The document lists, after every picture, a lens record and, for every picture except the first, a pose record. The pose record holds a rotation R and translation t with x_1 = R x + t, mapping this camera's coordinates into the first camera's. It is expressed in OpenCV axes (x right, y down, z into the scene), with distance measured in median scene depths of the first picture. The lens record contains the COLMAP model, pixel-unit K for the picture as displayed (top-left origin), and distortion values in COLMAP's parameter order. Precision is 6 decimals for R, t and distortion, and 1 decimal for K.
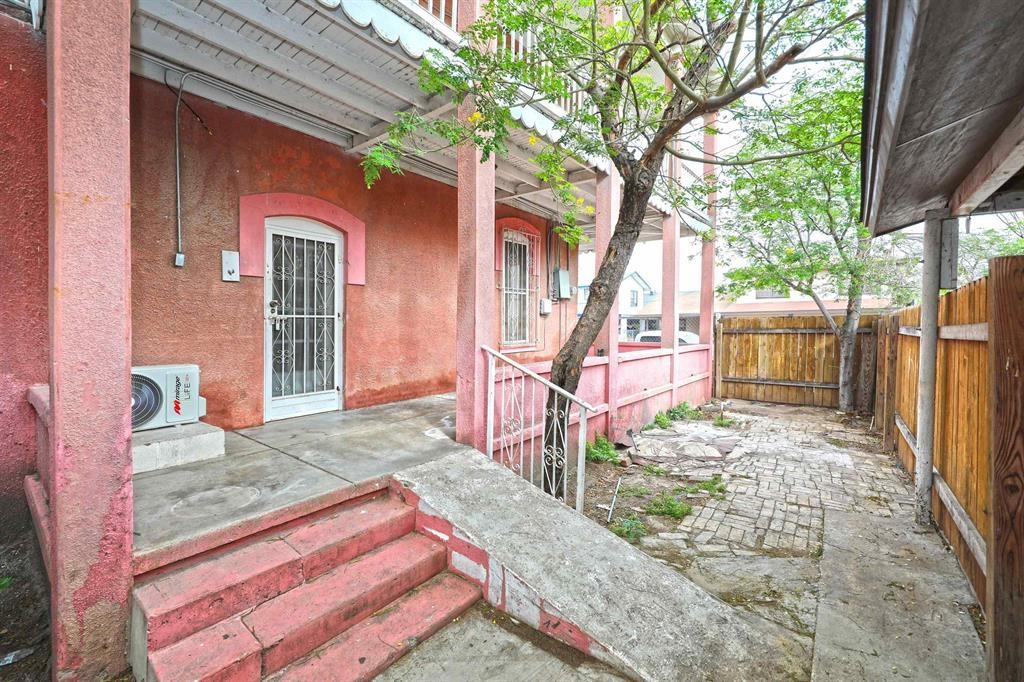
lens RADIAL K [[424.1, 0, 510.7], [0, 424.1, 335.8], [0, 0, 1]] dist [0.002451, 0.000137]
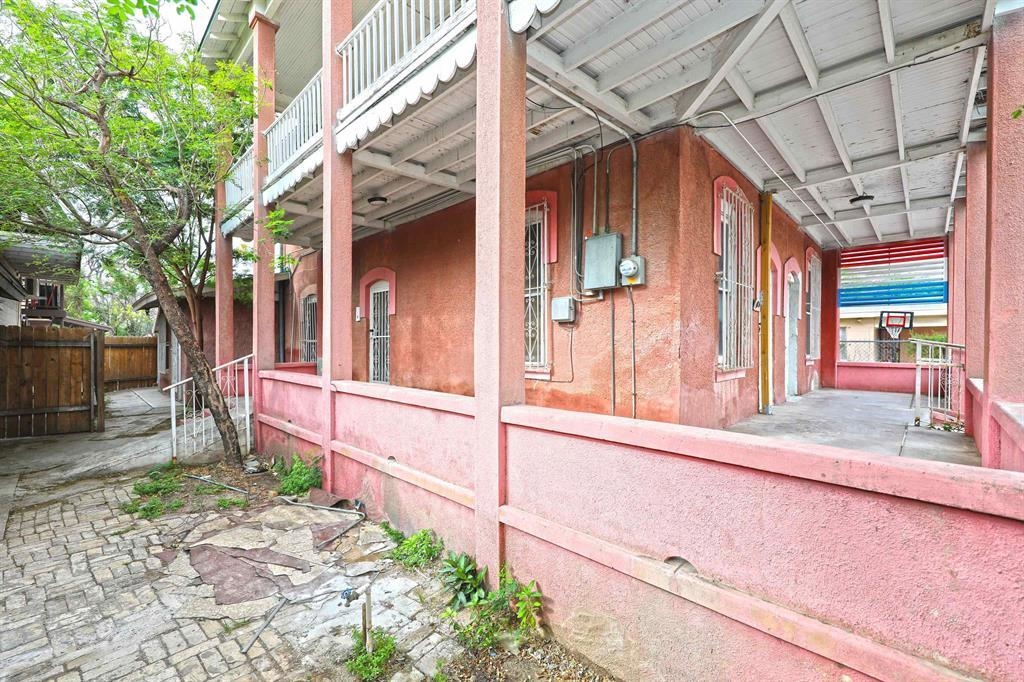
lens RADIAL K [[422.7, 0, 505.5], [0, 422.7, 348.6], [0, 0, 1]] dist [-0.001282, -0.000707]
pose [[-0.093396, 0.020274, -0.995423, 1.283399], [-0.009052, 0.999734, 0.021211, -0.044521], [0.995588, 0.010991, -0.093187, 1.808497]]
